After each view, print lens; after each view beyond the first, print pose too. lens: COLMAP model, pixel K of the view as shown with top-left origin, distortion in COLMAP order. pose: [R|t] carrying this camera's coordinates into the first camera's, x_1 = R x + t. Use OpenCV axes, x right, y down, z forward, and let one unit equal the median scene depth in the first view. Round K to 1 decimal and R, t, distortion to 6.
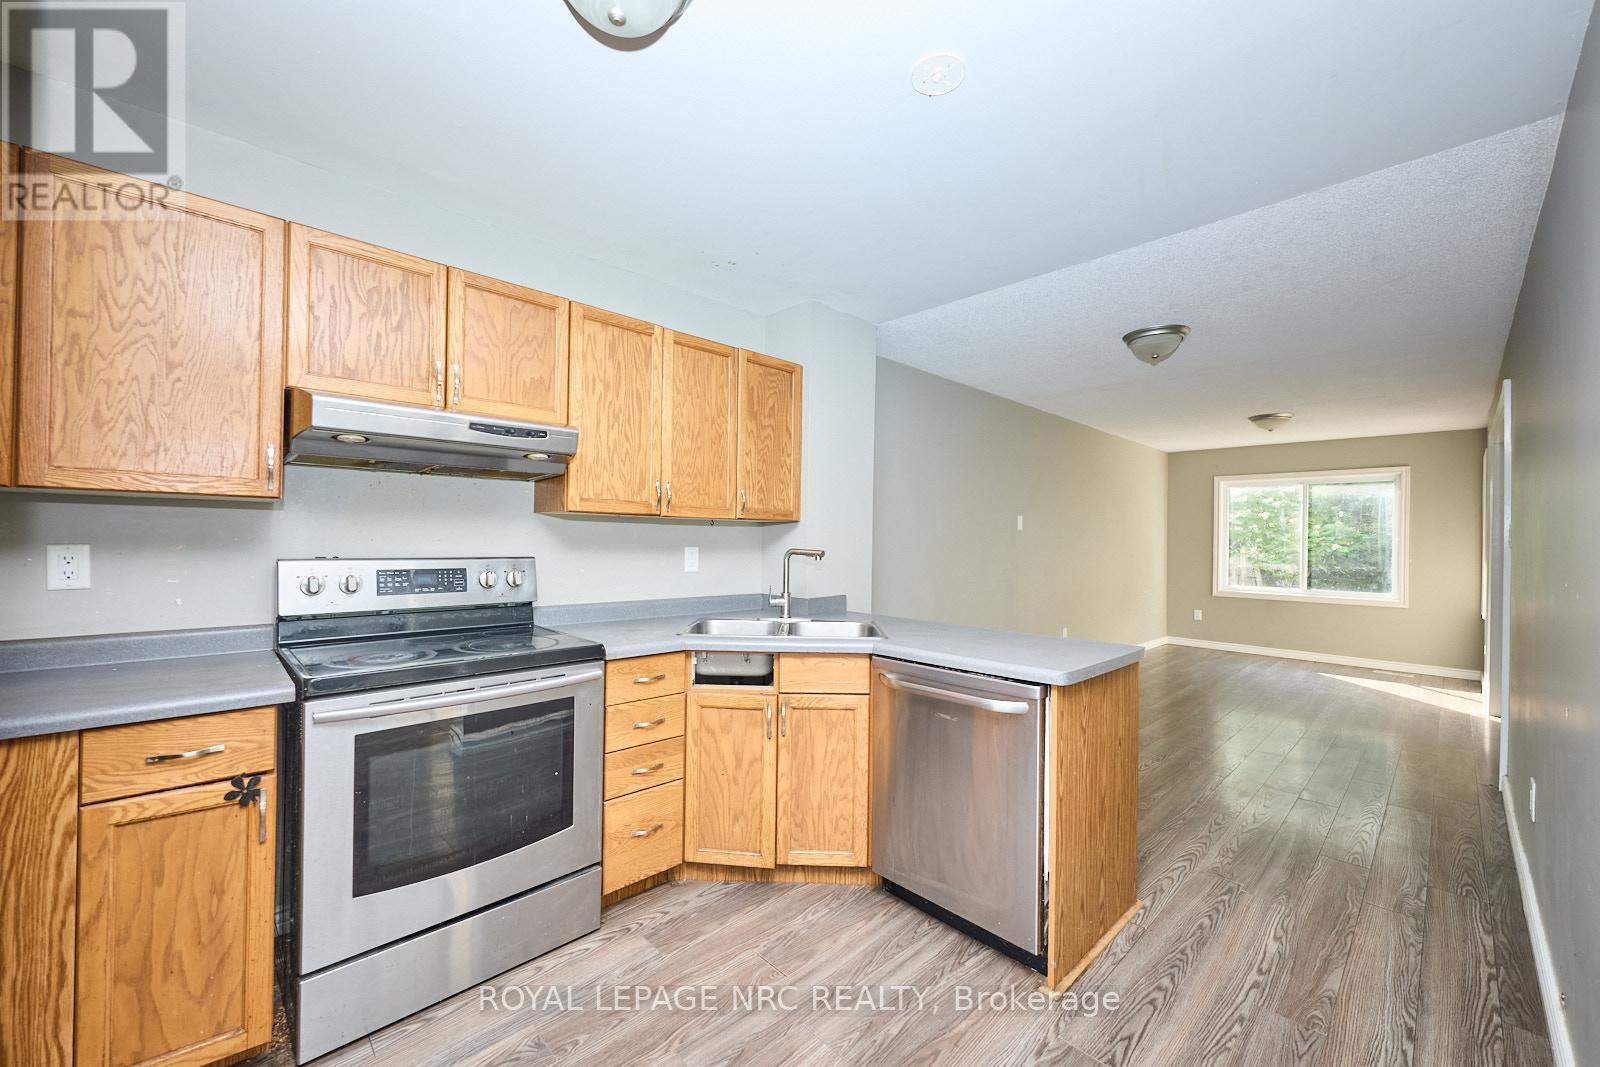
lens RADIAL K [[630.7, 0, 806.2], [0, 630.7, 538.3], [0, 0, 1]] dist [-0.003152, -0.000288]
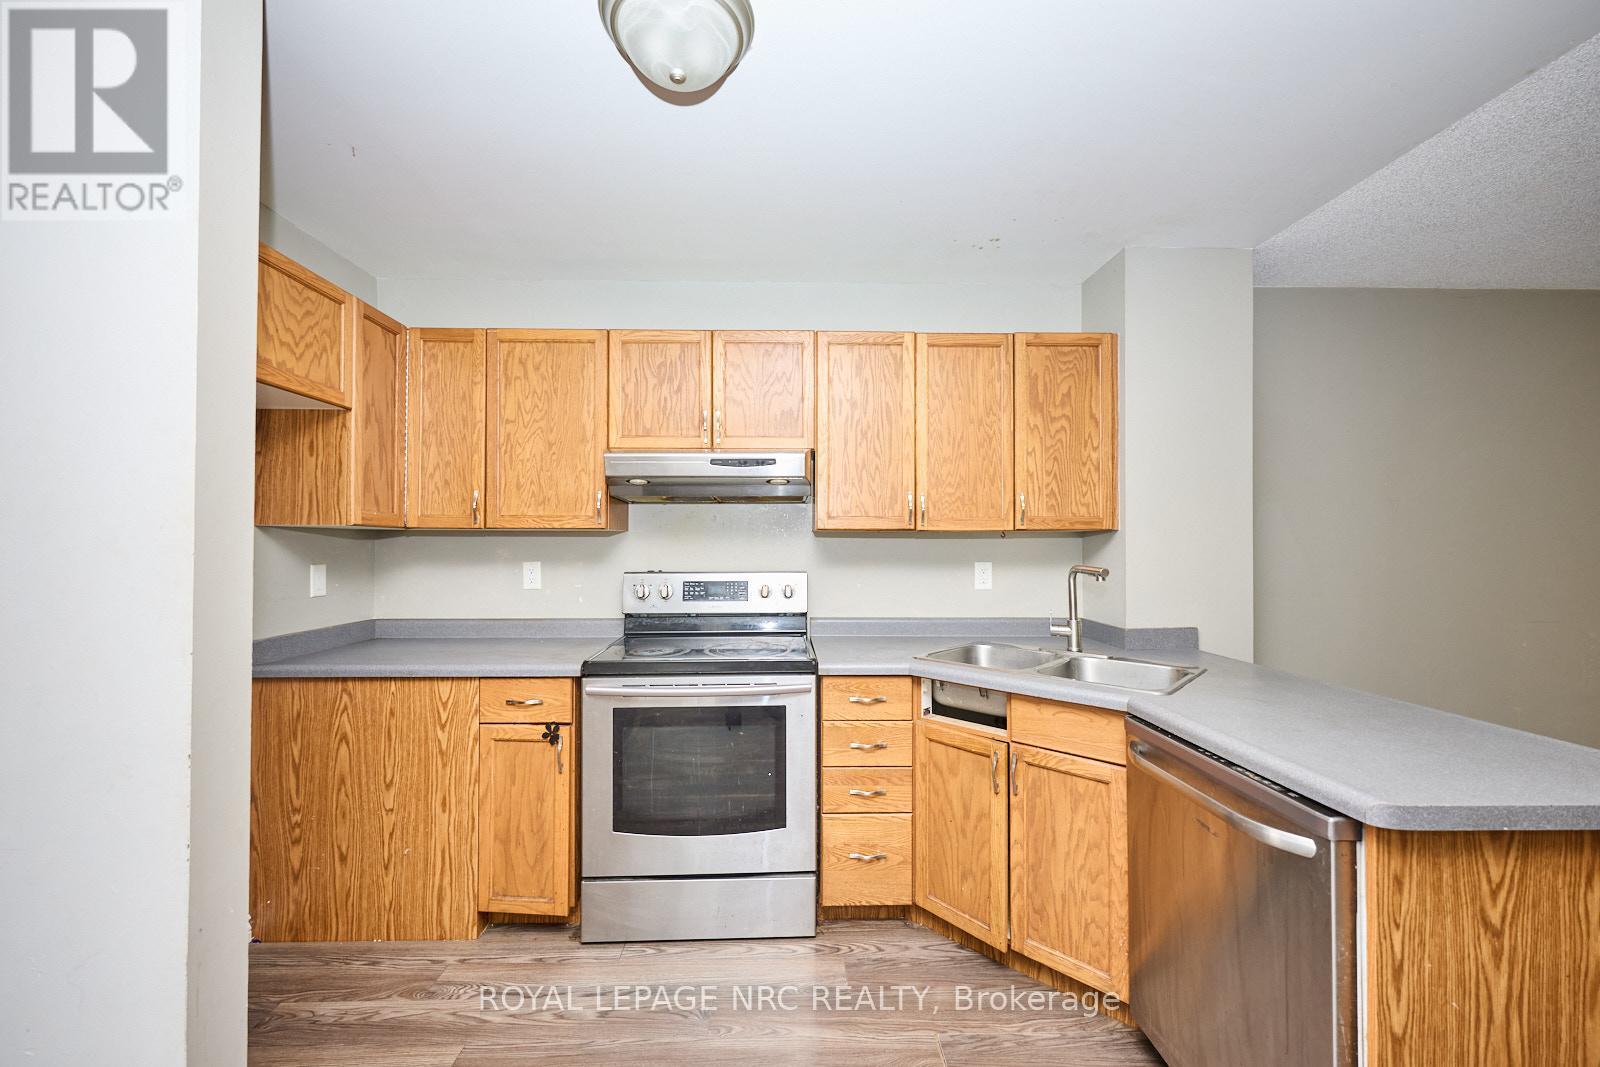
lens RADIAL K [[630.7, 0, 800.7], [0, 630.7, 540.1], [0, 0, 1]] dist [-0.003152, -0.000288]
pose [[0.729851, -0.019389, -0.683332, 0.356709], [0.011882, 0.999807, -0.015677, -0.009846], [0.683503, 0.003323, 0.729940, 0.226194]]
